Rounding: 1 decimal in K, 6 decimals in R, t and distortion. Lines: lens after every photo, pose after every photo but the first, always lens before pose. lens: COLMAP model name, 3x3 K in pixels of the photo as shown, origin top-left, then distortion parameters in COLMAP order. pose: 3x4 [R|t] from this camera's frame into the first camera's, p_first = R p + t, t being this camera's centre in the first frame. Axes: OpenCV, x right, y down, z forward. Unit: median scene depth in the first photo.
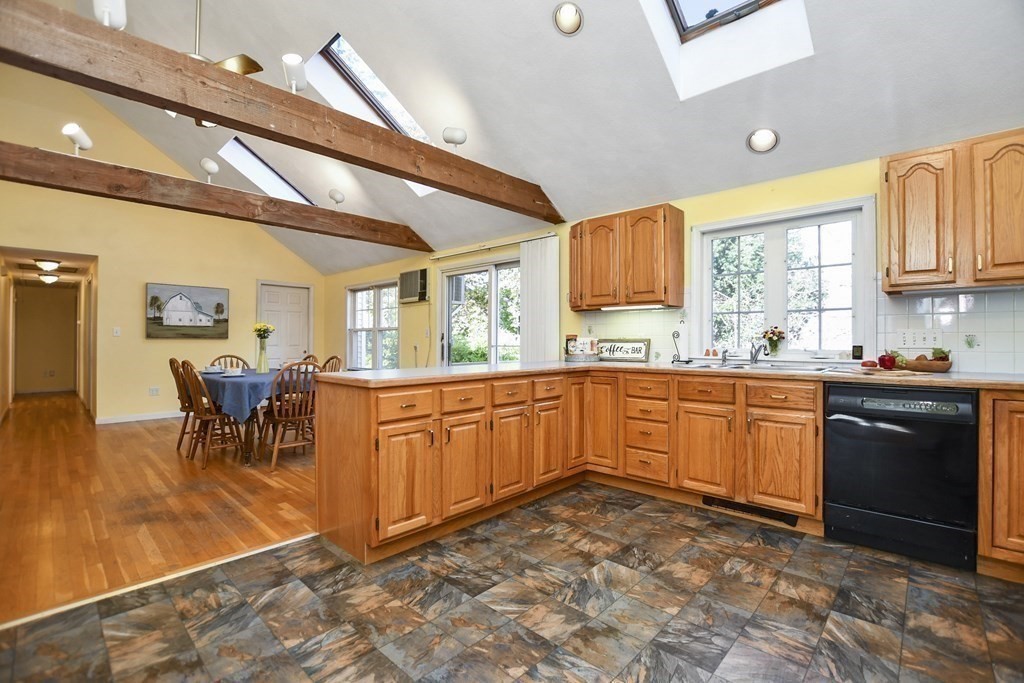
lens RADIAL K [[452.9, 0, 496.5], [0, 452.9, 341.2], [0, 0, 1]] dist [-0.018832, -0.000156]
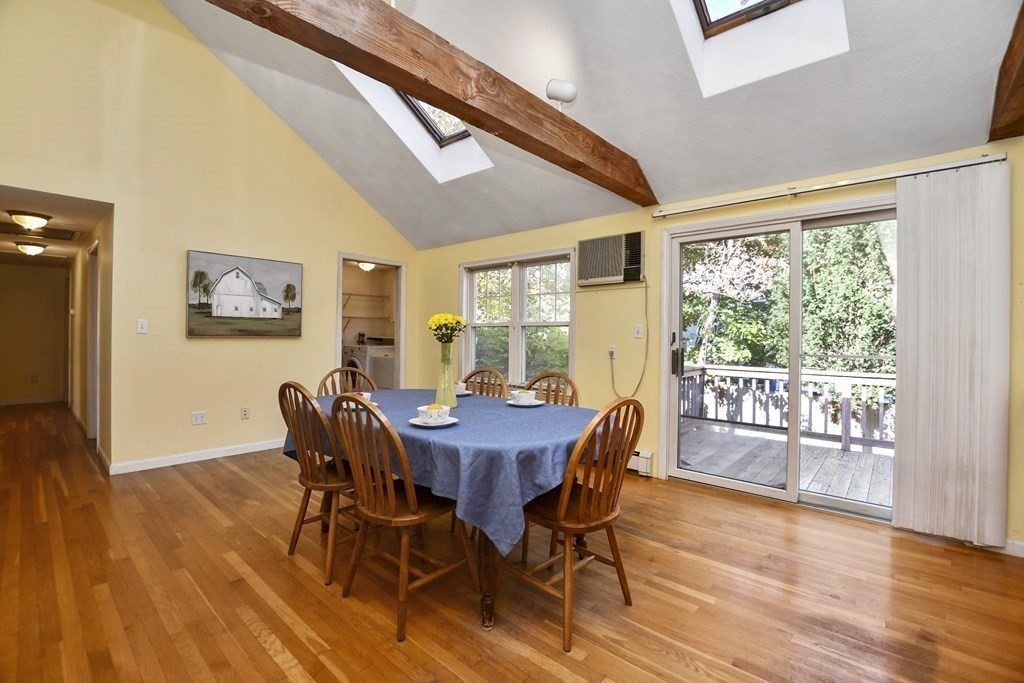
lens RADIAL K [[452.9, 0, 500.2], [0, 452.9, 337.4], [0, 0, 1]] dist [-0.018832, -0.000156]
pose [[0.999588, 0.006475, 0.027951, -0.468509], [-0.006595, 0.999969, 0.004186, -0.014429], [-0.027923, -0.004369, 0.999601, 0.457103]]
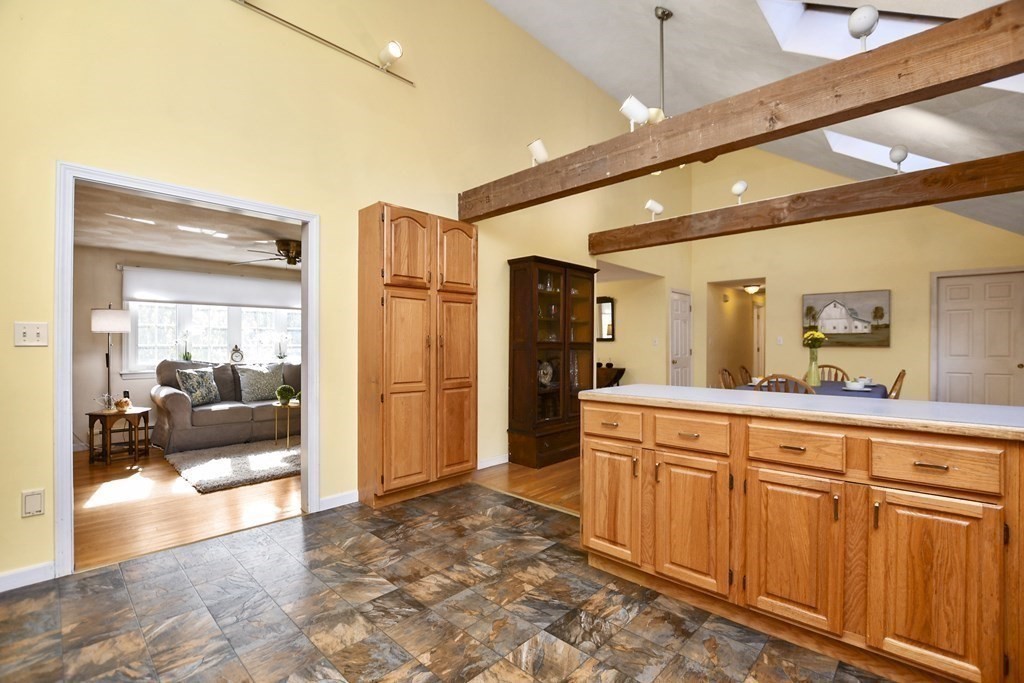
lens RADIAL K [[452.9, 0, 512.8], [0, 452.9, 336.4], [0, 0, 1]] dist [-0.018832, -0.000156]
pose [[0.028045, -0.017889, -0.999447, 0.365718], [-0.003754, 0.999831, -0.018001, -0.011231], [0.999600, 0.004257, 0.027974, 0.369492]]
